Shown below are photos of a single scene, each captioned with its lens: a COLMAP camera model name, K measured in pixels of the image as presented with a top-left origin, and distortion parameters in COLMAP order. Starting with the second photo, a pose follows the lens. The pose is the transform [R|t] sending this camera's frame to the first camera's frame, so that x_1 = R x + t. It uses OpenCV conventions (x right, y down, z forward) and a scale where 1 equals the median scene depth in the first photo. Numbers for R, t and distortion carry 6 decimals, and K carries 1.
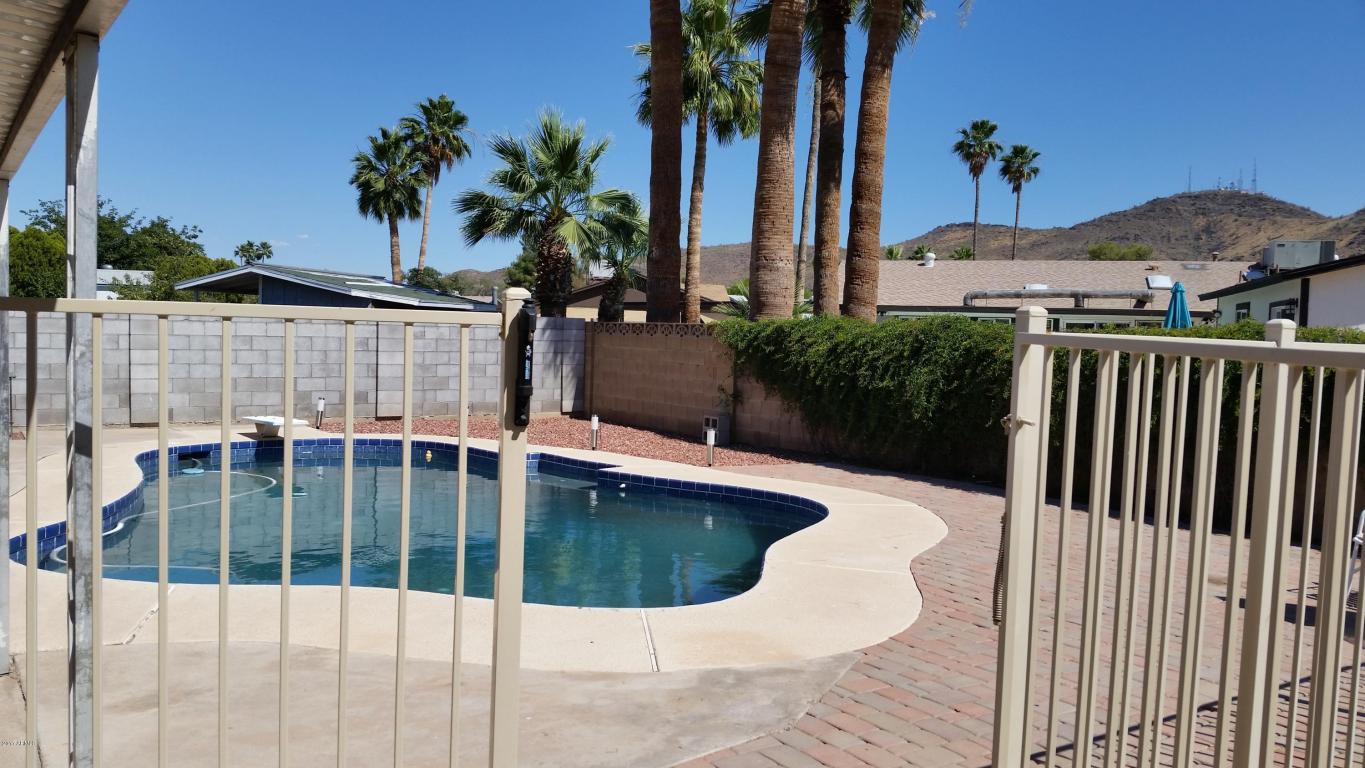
lens RADIAL K [[1116.3, 0, 675.8], [0, 1116.3, 385.1], [0, 0, 1]] dist [0.120677, -0.228083]
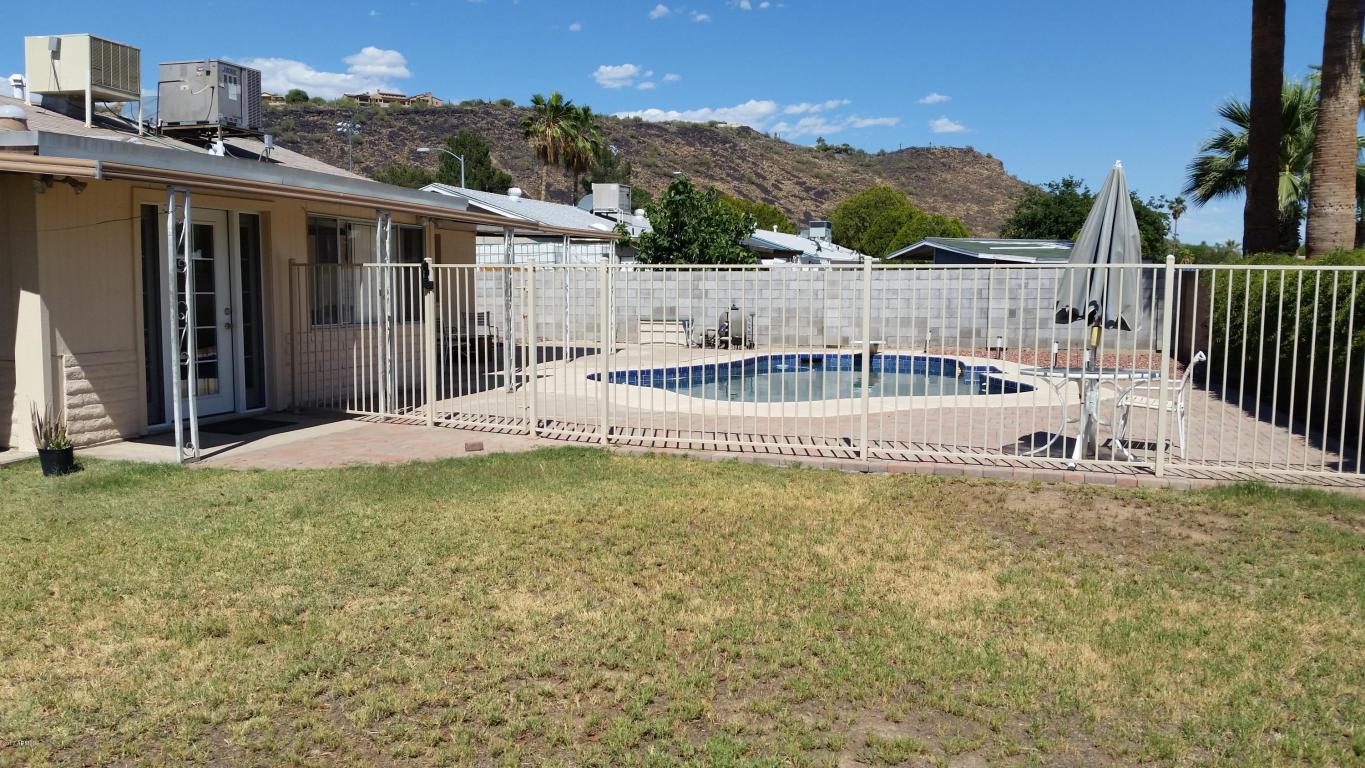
lens RADIAL K [[1123.5, 0, 670.4], [0, 1123.5, 378.1], [0, 0, 1]] dist [0.170710, -0.407104]
pose [[0.631588, 0.040403, -0.774251, 0.538163], [-0.024642, 0.999183, 0.032039, 0.030125], [0.774912, -0.001156, 0.632067, -0.151231]]
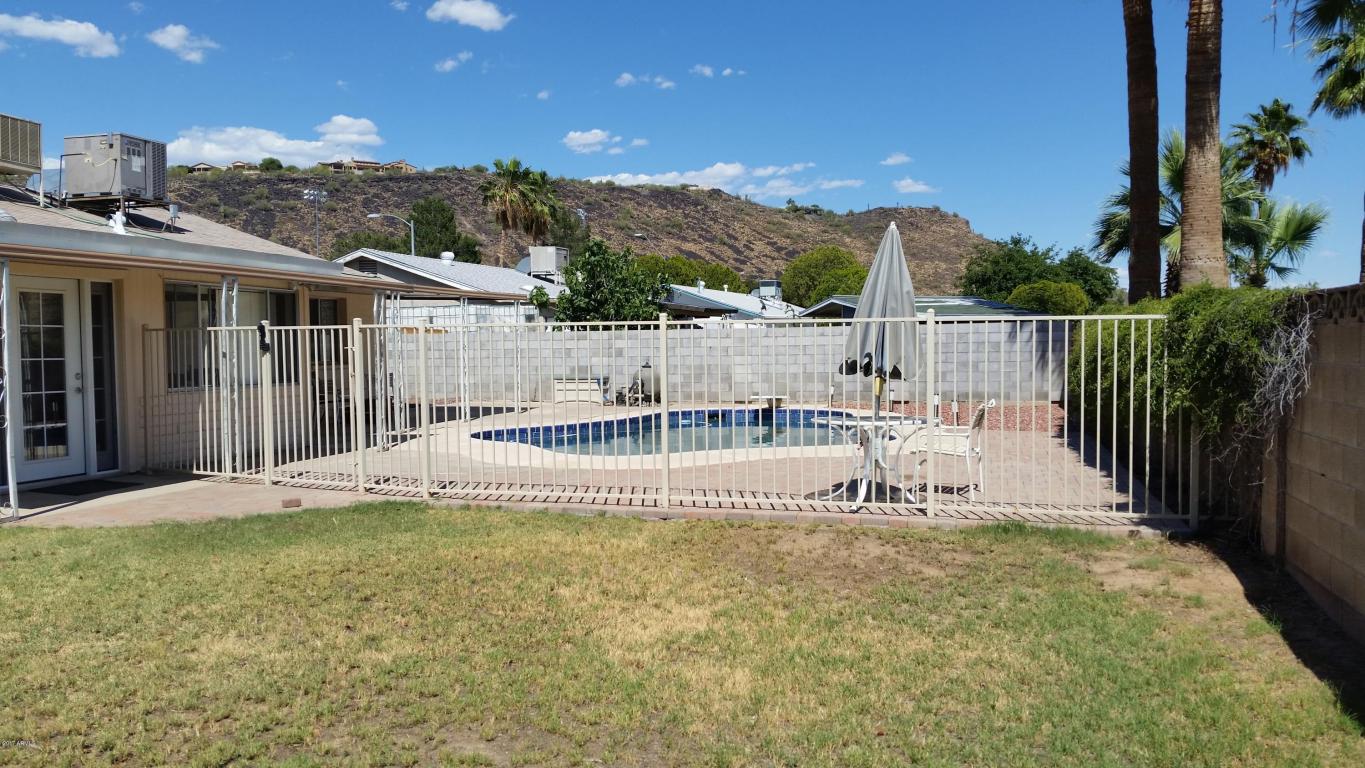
lens RADIAL K [[1123.5, 0, 670.4], [0, 1123.5, 378.1], [0, 0, 1]] dist [0.170710, -0.407104]
pose [[0.646228, -0.010889, -0.763067, 0.608533], [-0.008471, 0.999734, -0.021440, 0.031715], [0.763098, 0.020319, 0.645964, -0.102326]]
